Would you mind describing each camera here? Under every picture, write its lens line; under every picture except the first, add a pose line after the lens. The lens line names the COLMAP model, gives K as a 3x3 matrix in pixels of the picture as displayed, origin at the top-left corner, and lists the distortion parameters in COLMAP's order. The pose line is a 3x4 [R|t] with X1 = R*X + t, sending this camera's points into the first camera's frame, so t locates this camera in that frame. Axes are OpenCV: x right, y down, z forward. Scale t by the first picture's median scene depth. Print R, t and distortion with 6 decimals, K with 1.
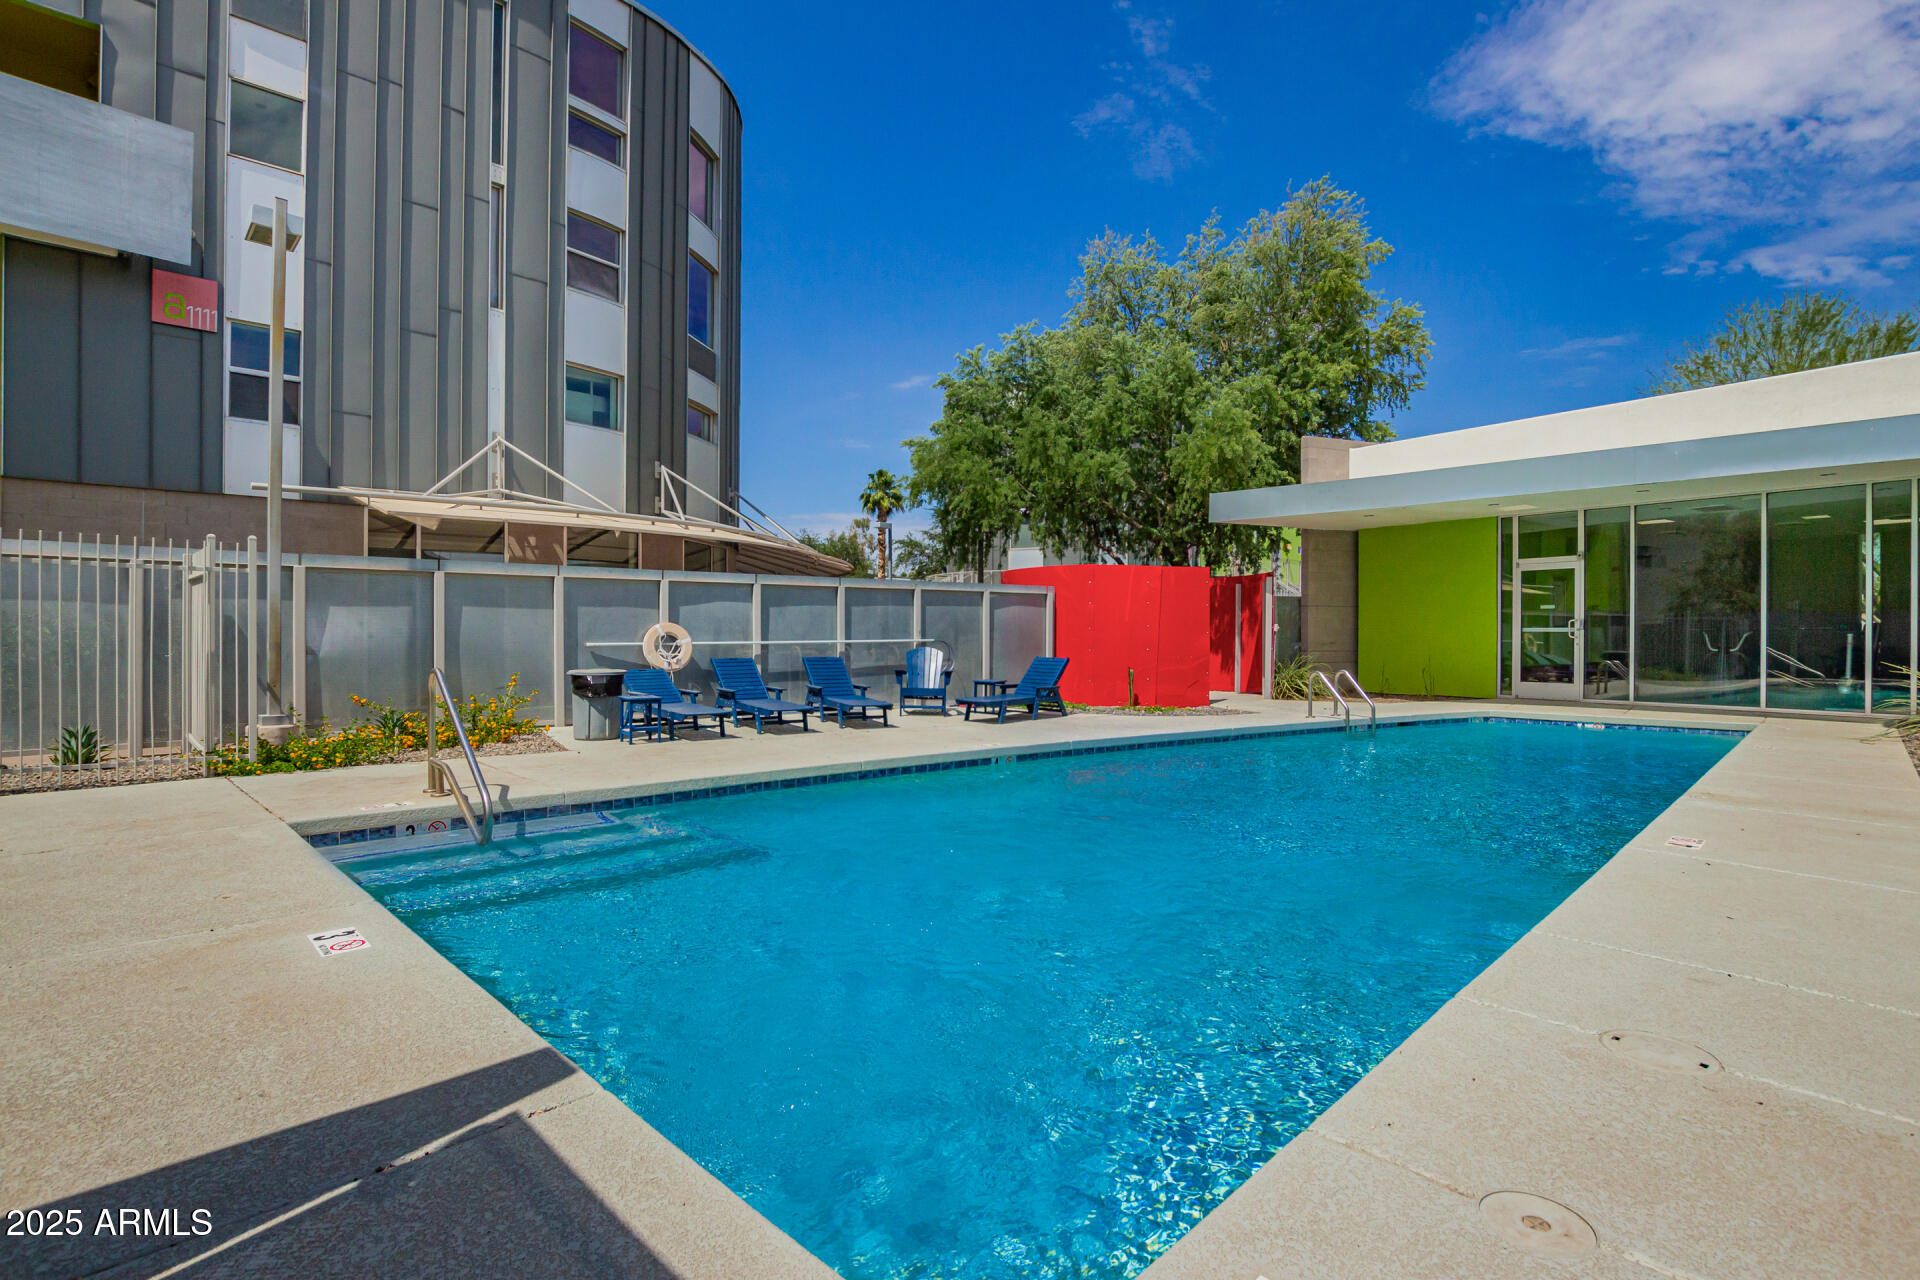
lens RADIAL K [[937.5, 0, 960.0], [0, 937.5, 640.0], [0, 0, 1]] dist [-0.030315, -0.000067]
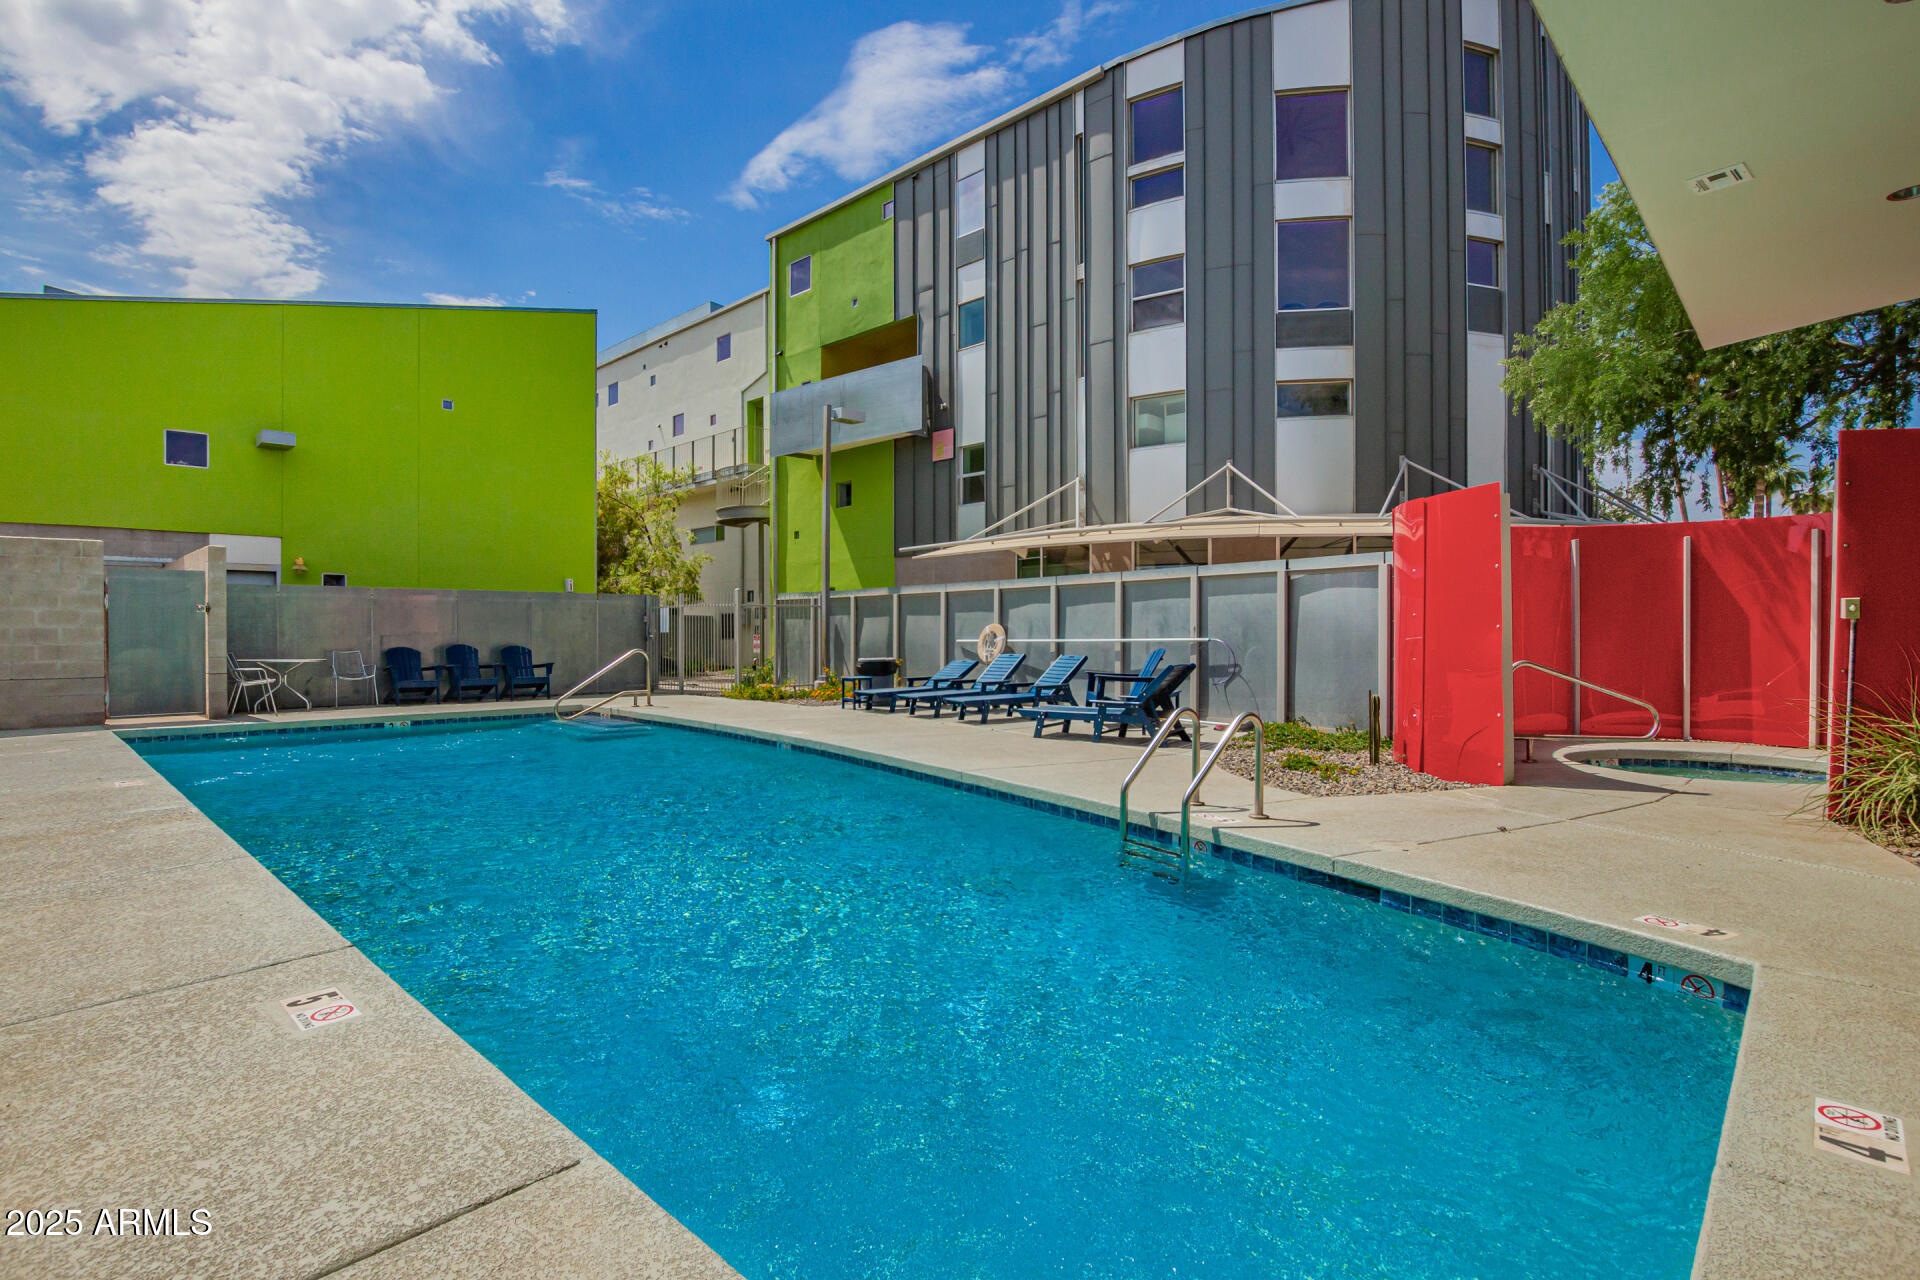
lens RADIAL K [[937.5, 0, 960.0], [0, 937.5, 640.0], [0, 0, 1]] dist [-0.030315, -0.000067]
pose [[0.037848, 0.005355, -0.999269, 0.782938], [-0.002994, 0.999982, 0.005245, -0.002731], [0.999279, 0.002793, 0.037864, 0.787522]]
